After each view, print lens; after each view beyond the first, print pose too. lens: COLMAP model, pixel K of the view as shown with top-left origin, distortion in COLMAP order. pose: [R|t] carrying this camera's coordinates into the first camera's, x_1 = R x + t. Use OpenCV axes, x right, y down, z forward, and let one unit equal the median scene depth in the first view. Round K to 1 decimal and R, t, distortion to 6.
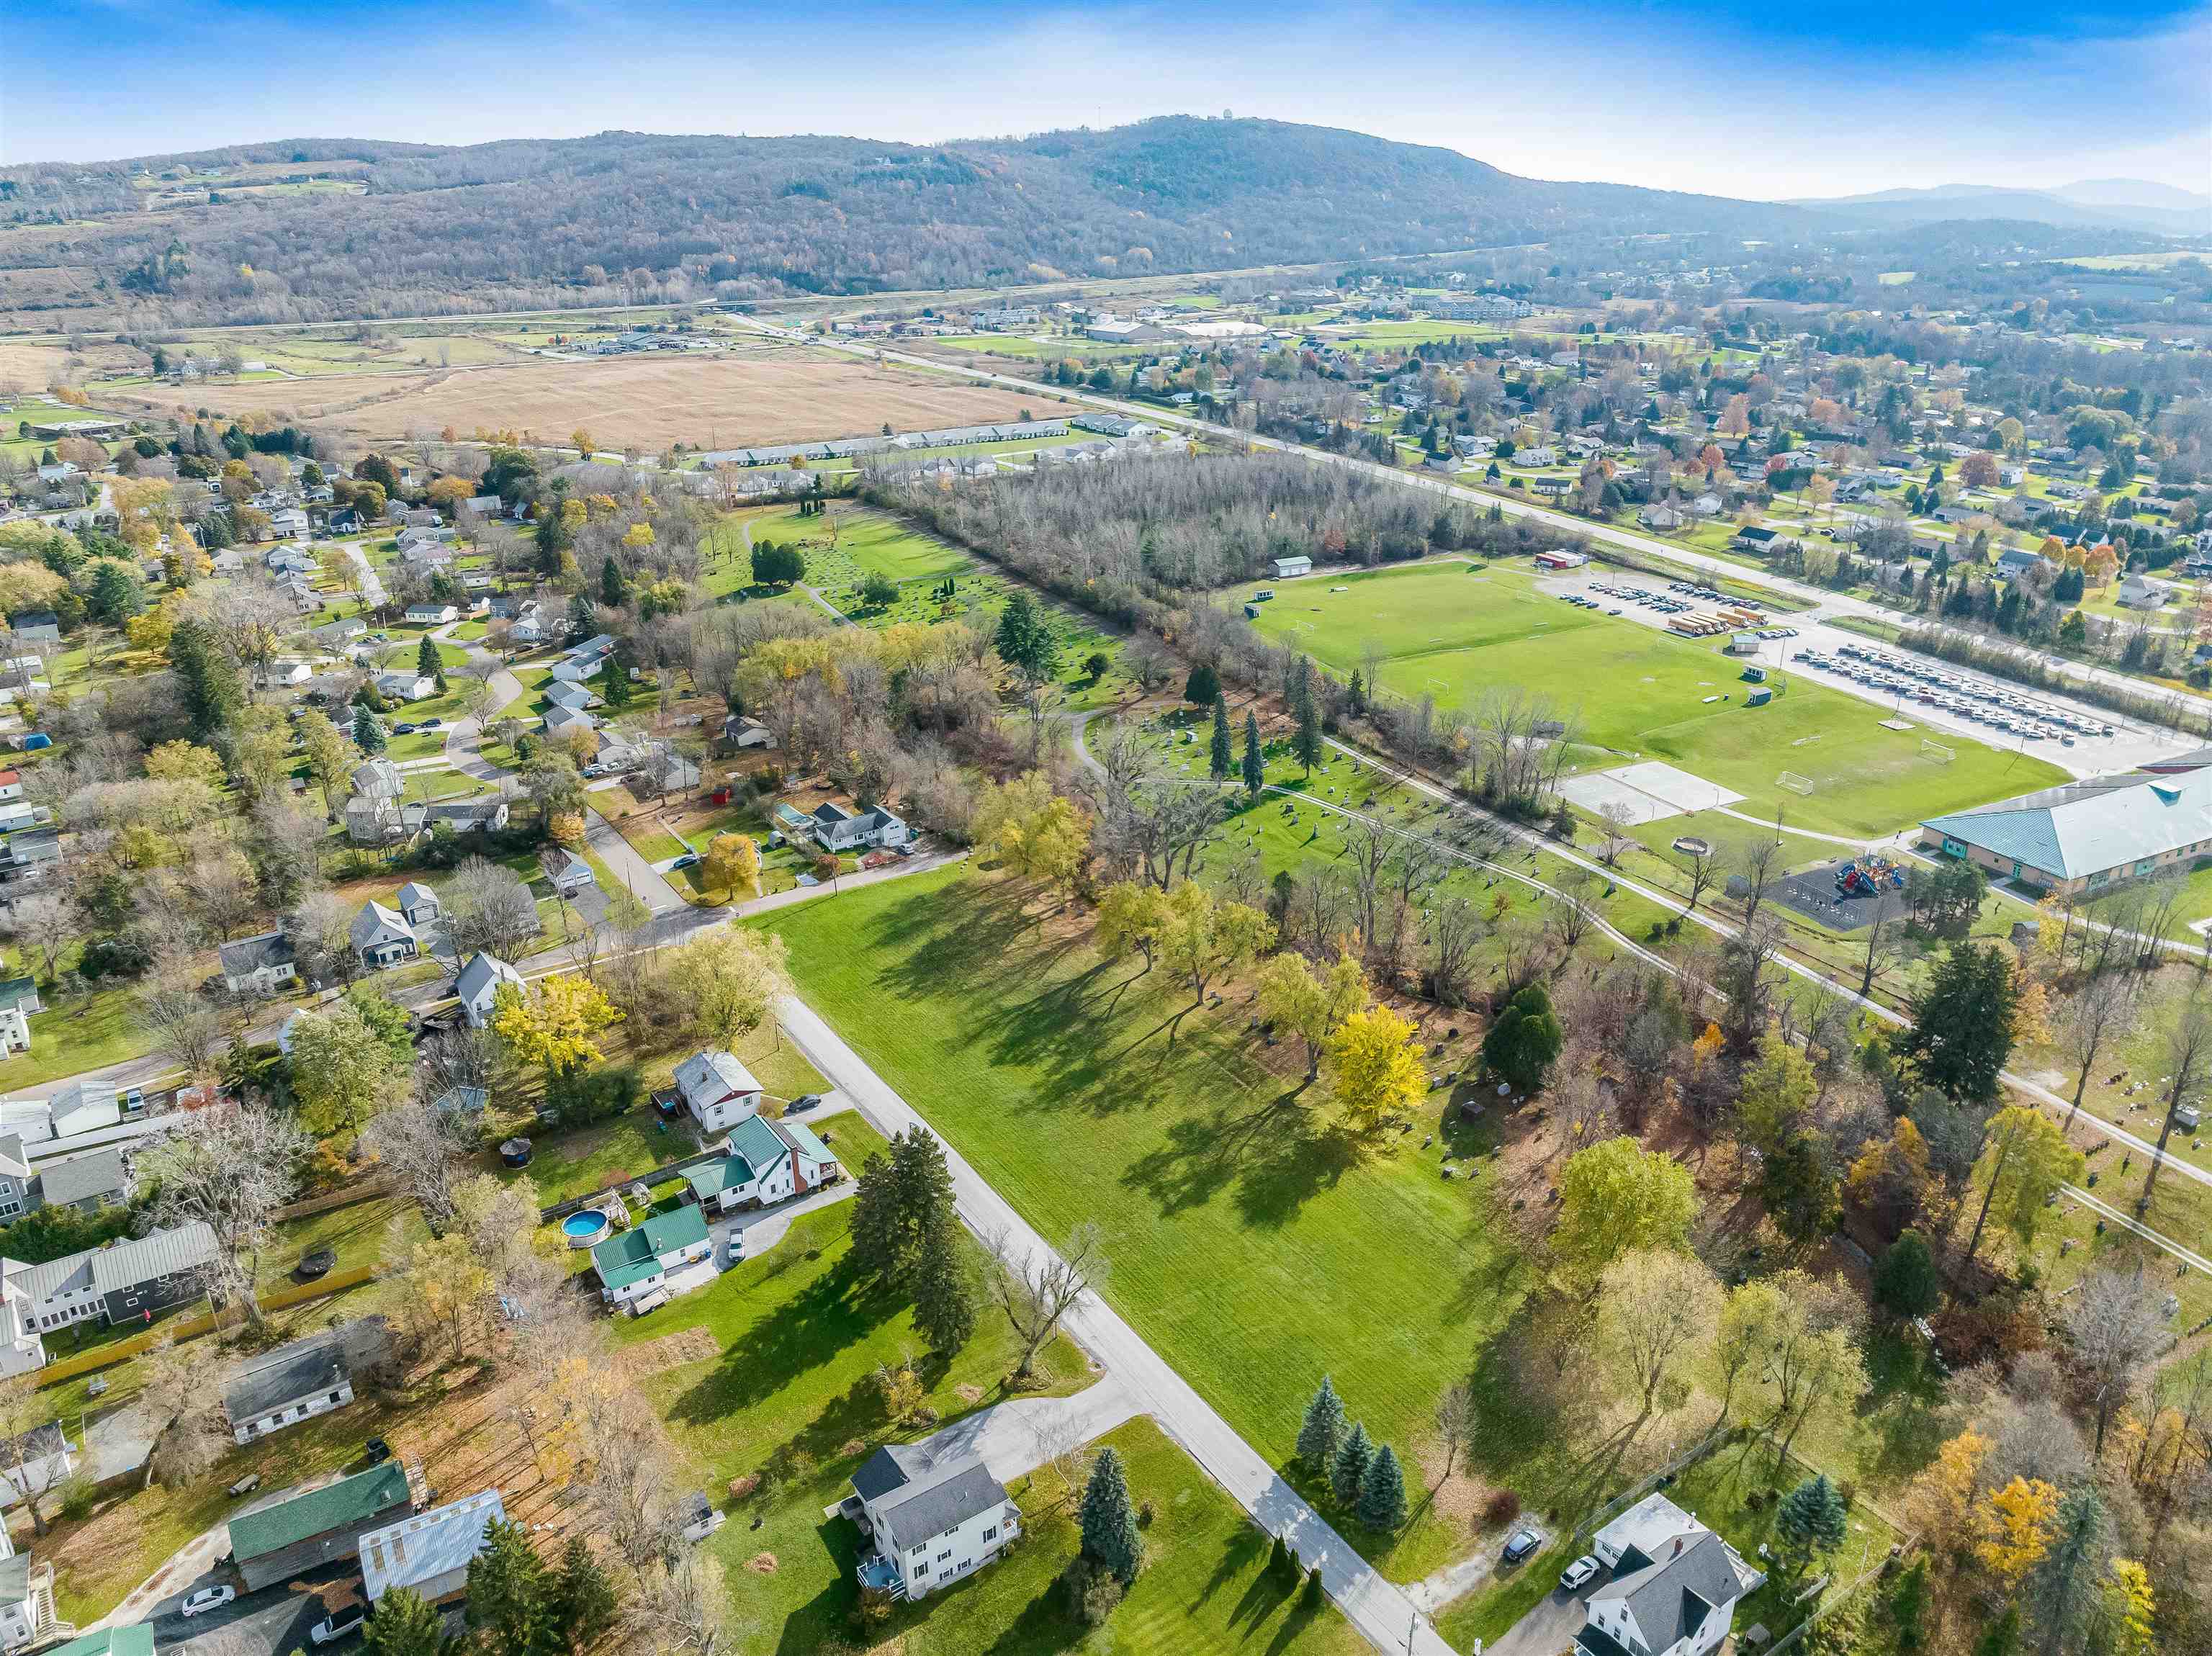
lens RADIAL K [[1552.6, 0, 1097.0], [0, 1552.6, 828.8], [0, 0, 1]] dist [-0.034400, -0.002998]
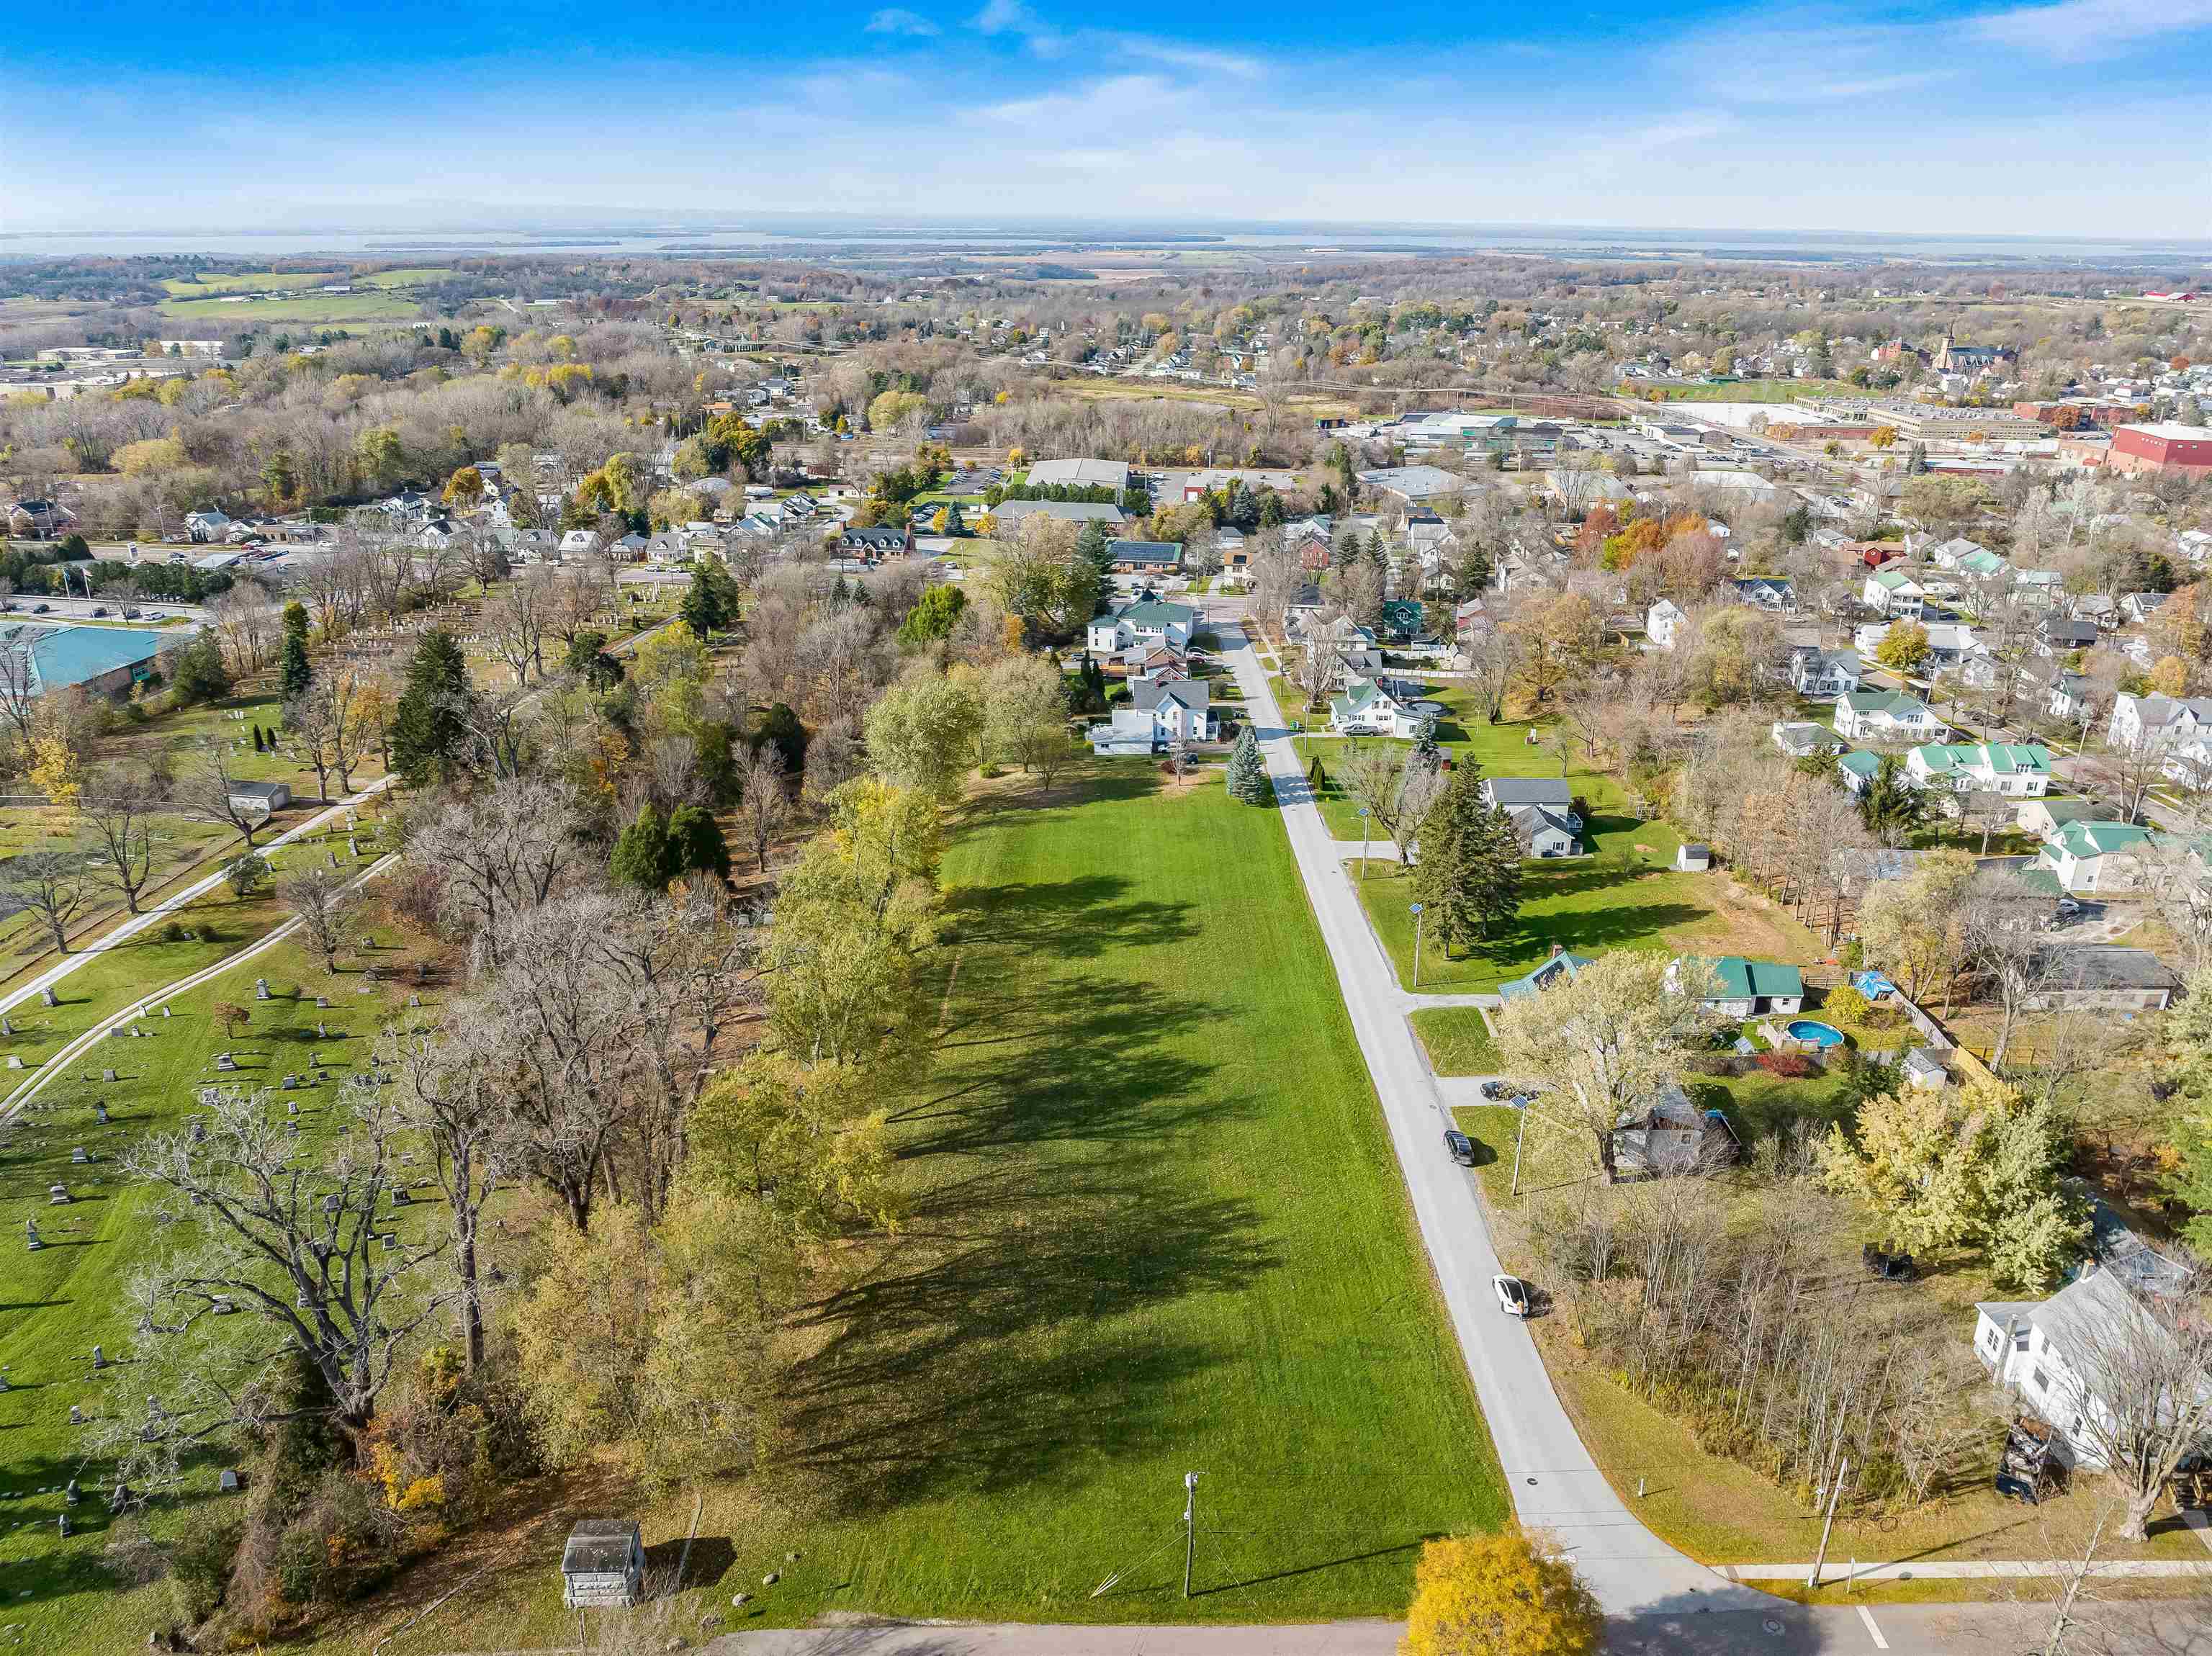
lens RADIAL K [[1552.6, 0, 1097.0], [0, 1552.6, 828.8], [0, 0, 1]] dist [-0.034400, -0.002998]
pose [[-0.824917, -0.184276, 0.534373, -0.403580], [0.230174, 0.753931, 0.615312, -0.386335], [-0.516268, 0.630580, -0.579515, 1.491302]]
